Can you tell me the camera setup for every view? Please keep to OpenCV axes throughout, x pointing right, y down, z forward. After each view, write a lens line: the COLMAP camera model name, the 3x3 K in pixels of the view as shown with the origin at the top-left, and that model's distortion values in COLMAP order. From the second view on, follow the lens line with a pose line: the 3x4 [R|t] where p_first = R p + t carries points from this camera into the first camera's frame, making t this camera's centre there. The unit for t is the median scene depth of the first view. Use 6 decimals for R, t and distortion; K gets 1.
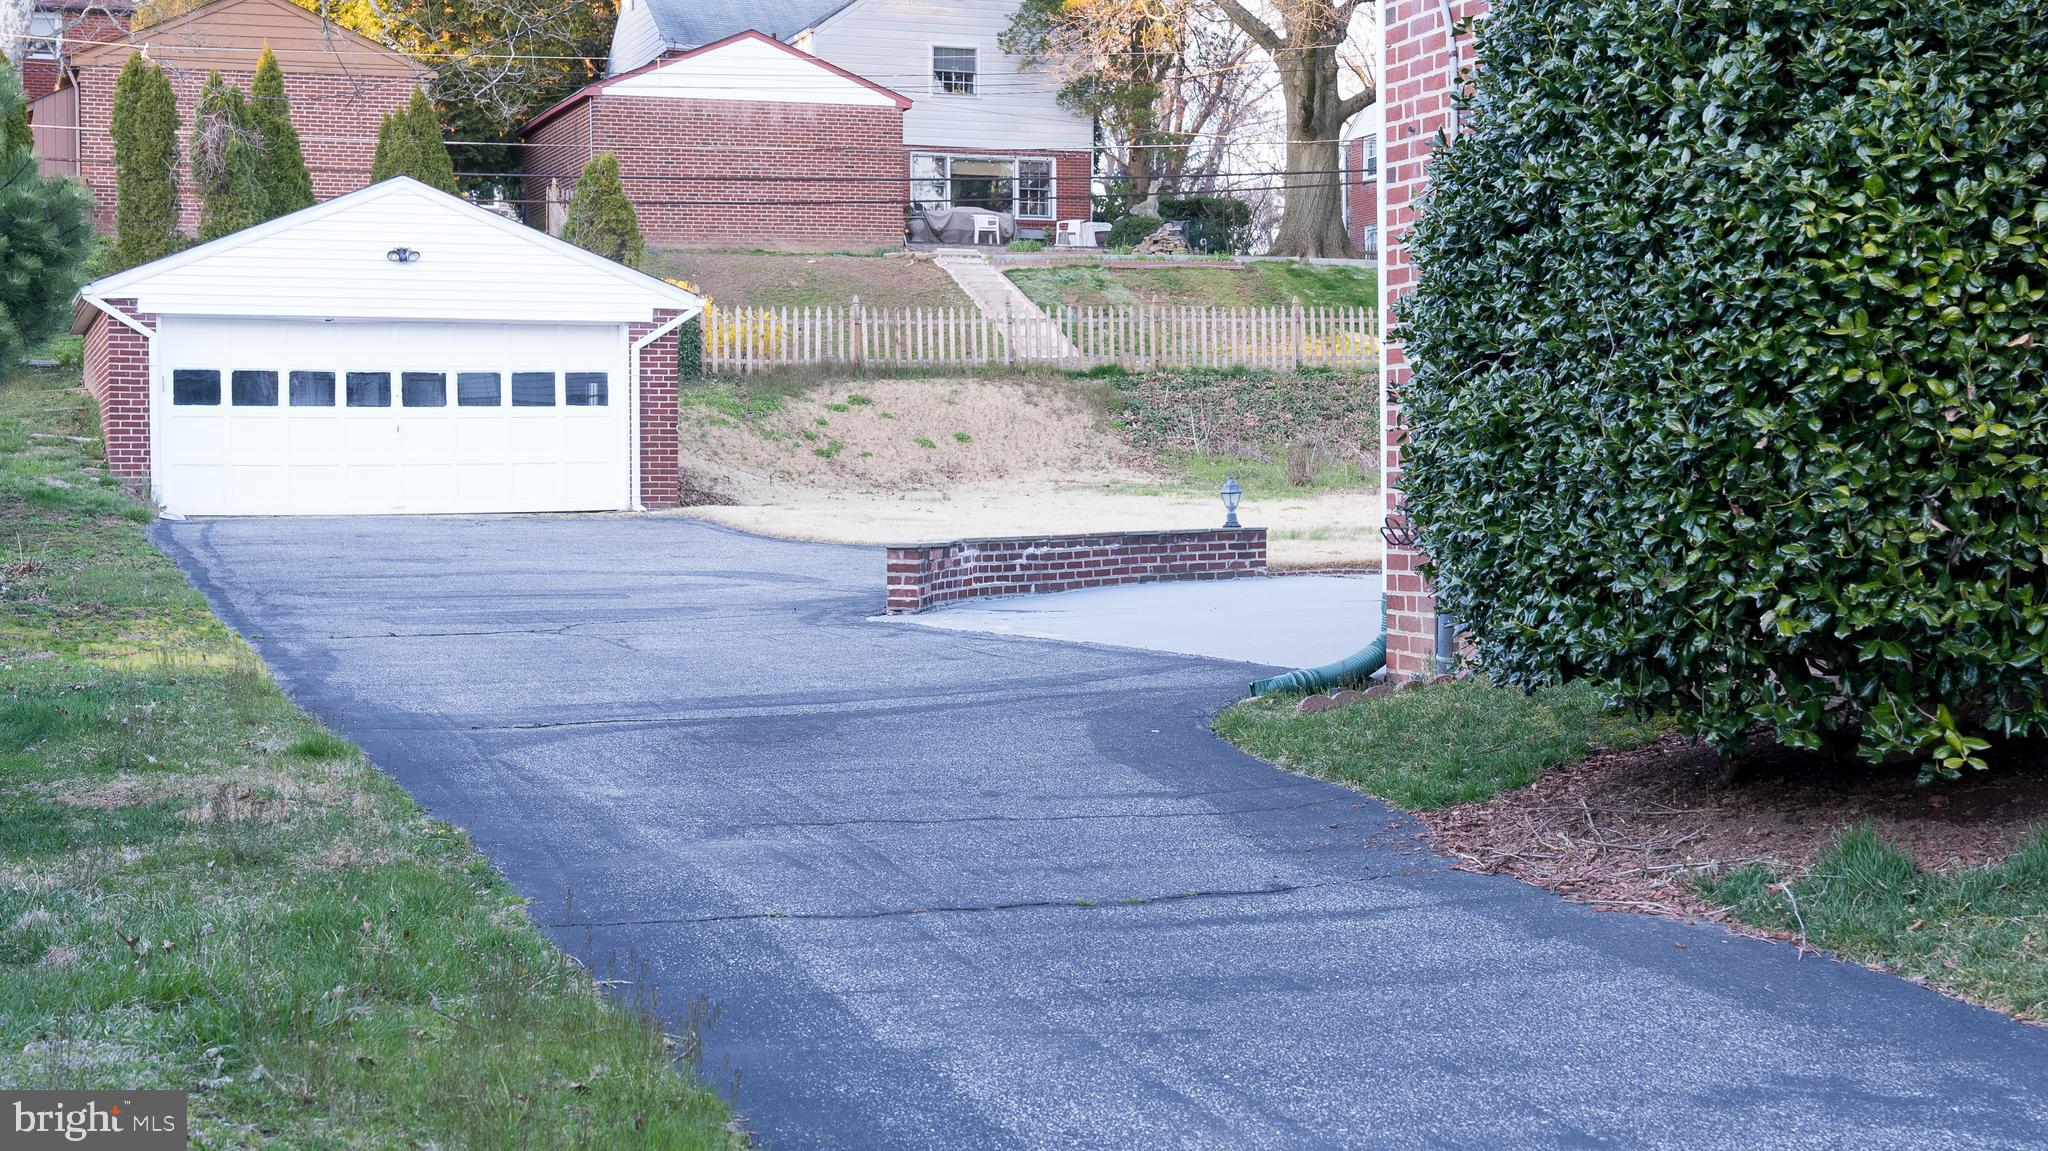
lens RADIAL K [[2764.1, 0, 1032.0], [0, 2764.1, 563.4], [0, 0, 1]] dist [-0.007734, 0.000000]
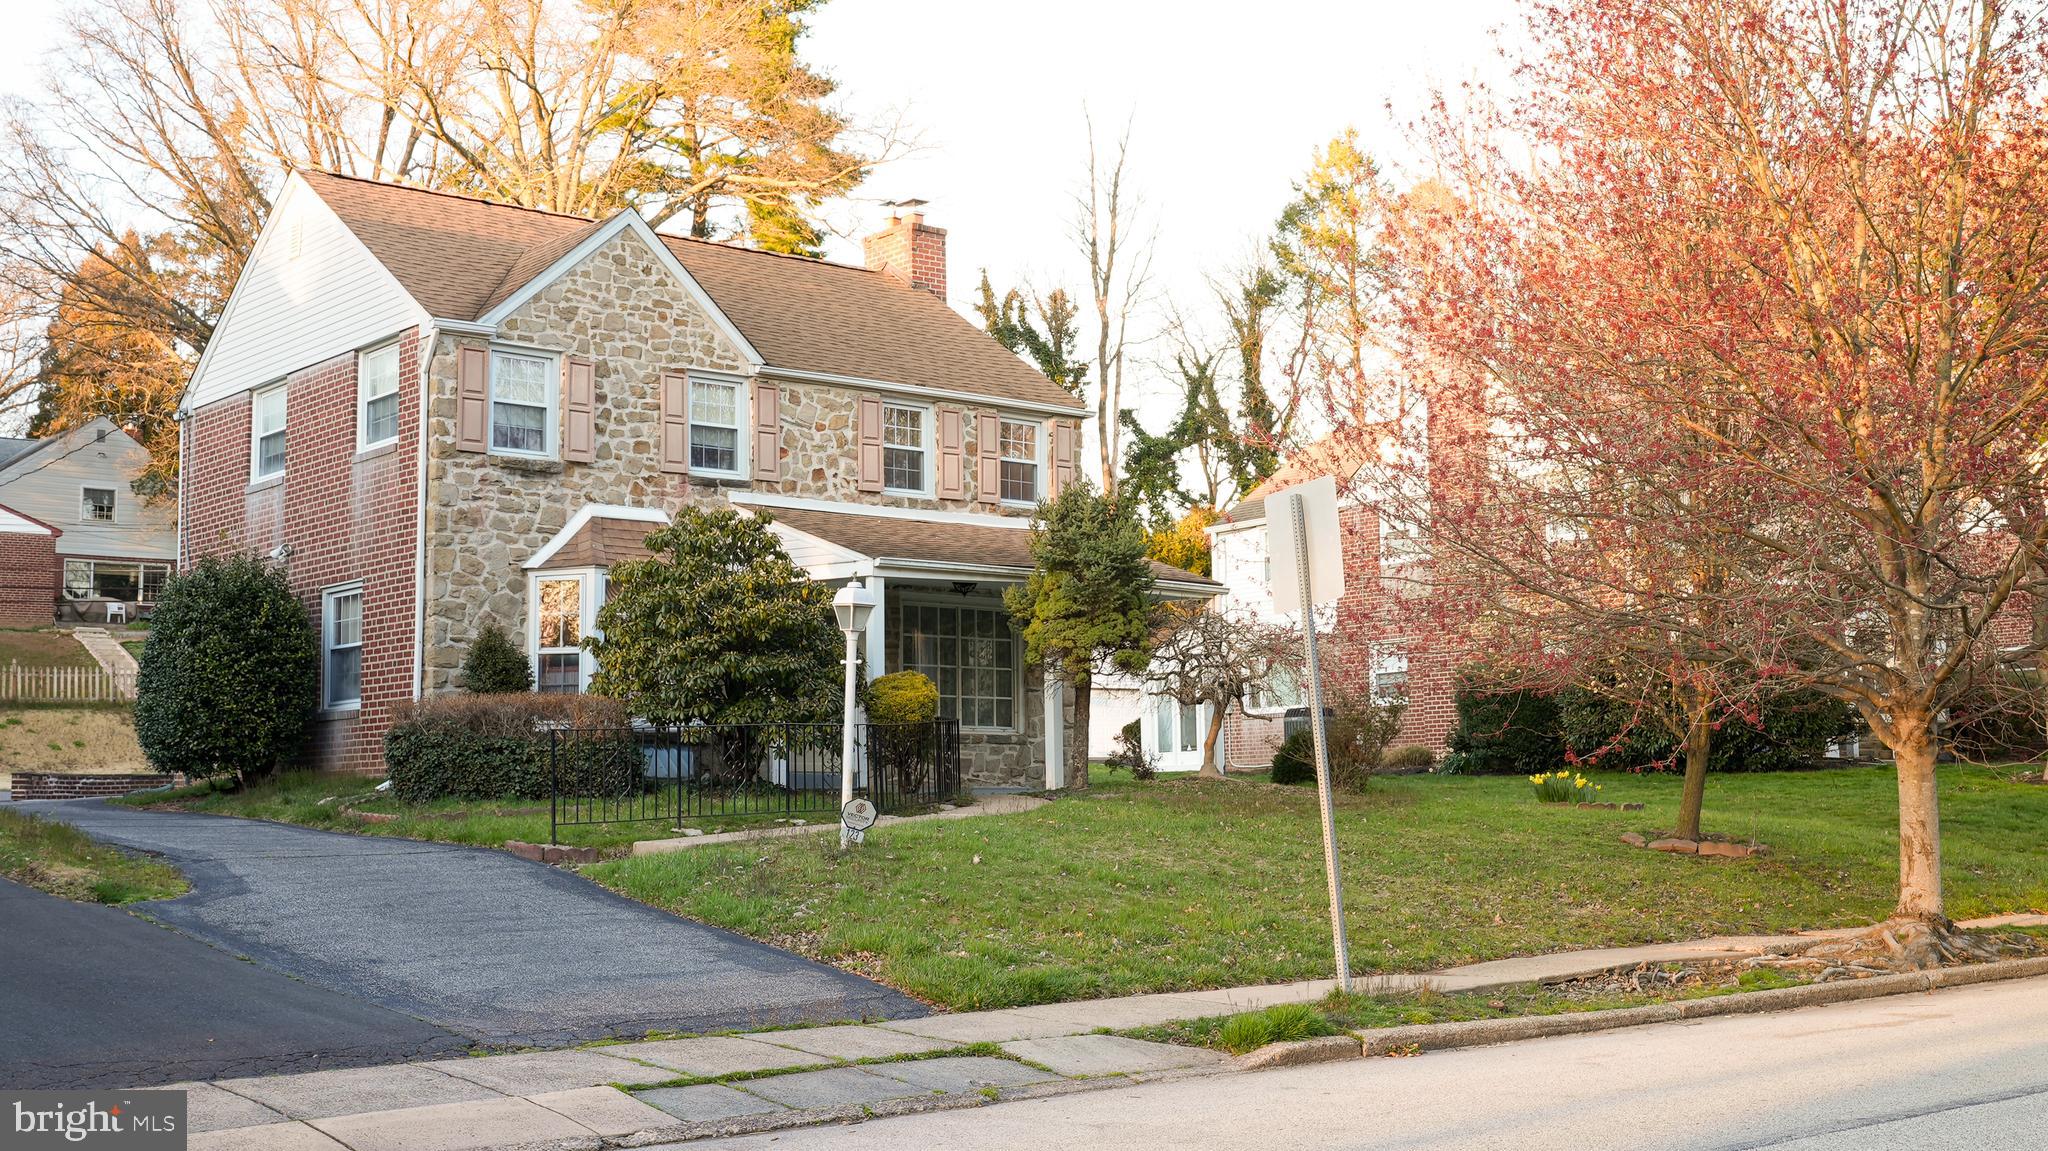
lens RADIAL K [[2354.3, 0, 1030.3], [0, 2354.3, 554.5], [0, 0, 1]] dist [-0.005019, 0.000000]
pose [[0.943940, 0.027298, 0.328986, 0.048211], [0.018348, 0.990696, -0.134848, 0.044881], [-0.329606, 0.133325, 0.934657, -0.558794]]
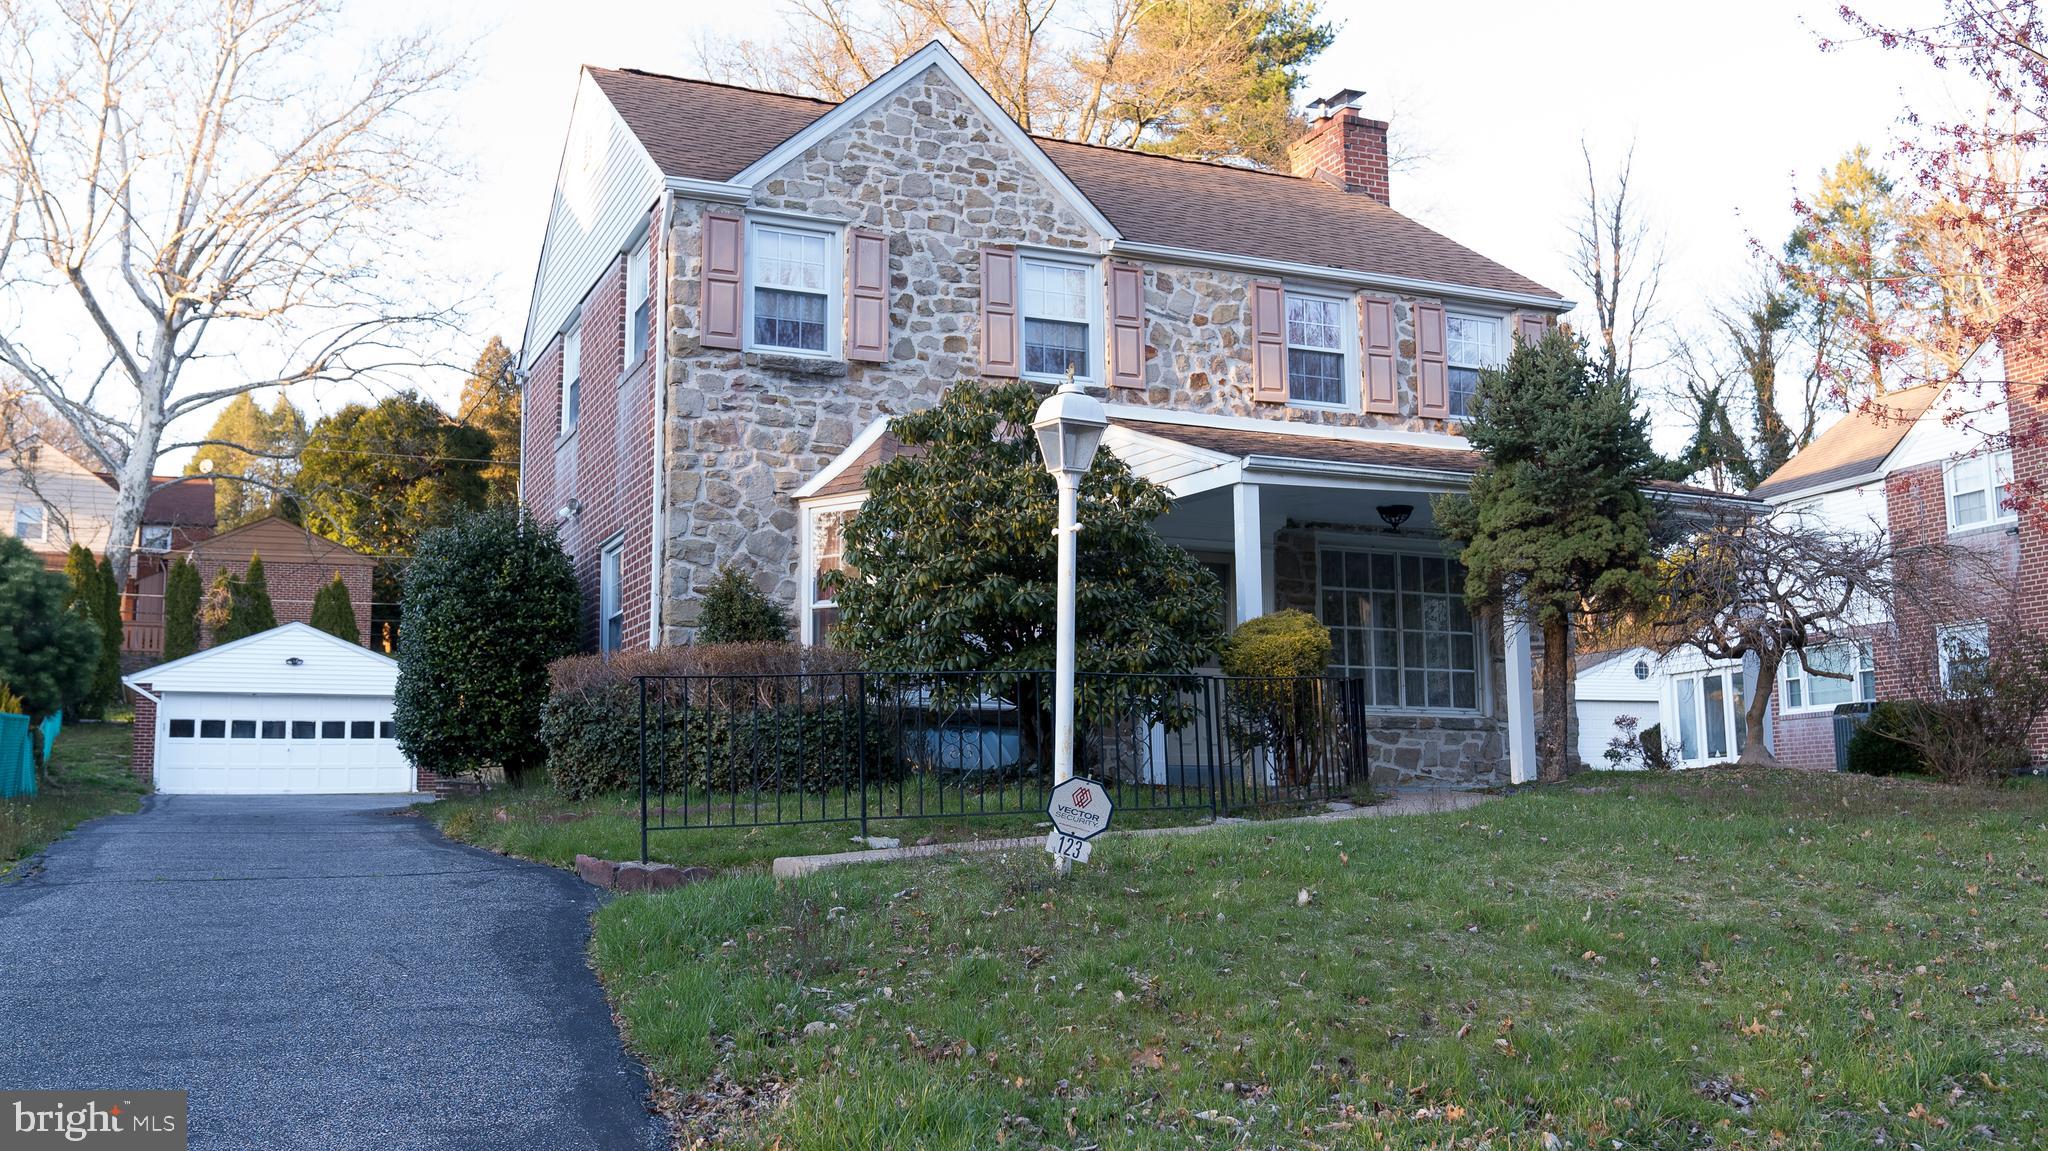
lens RADIAL K [[1918.1, 0, 1017.3], [0, 1918.1, 562.6], [0, 0, 1]] dist [-0.001705, 0.000000]
pose [[0.998344, 0.000690, 0.057514, 0.158332], [0.008990, 0.985768, -0.167870, 0.040417], [-0.056812, 0.168109, 0.984130, -0.294902]]
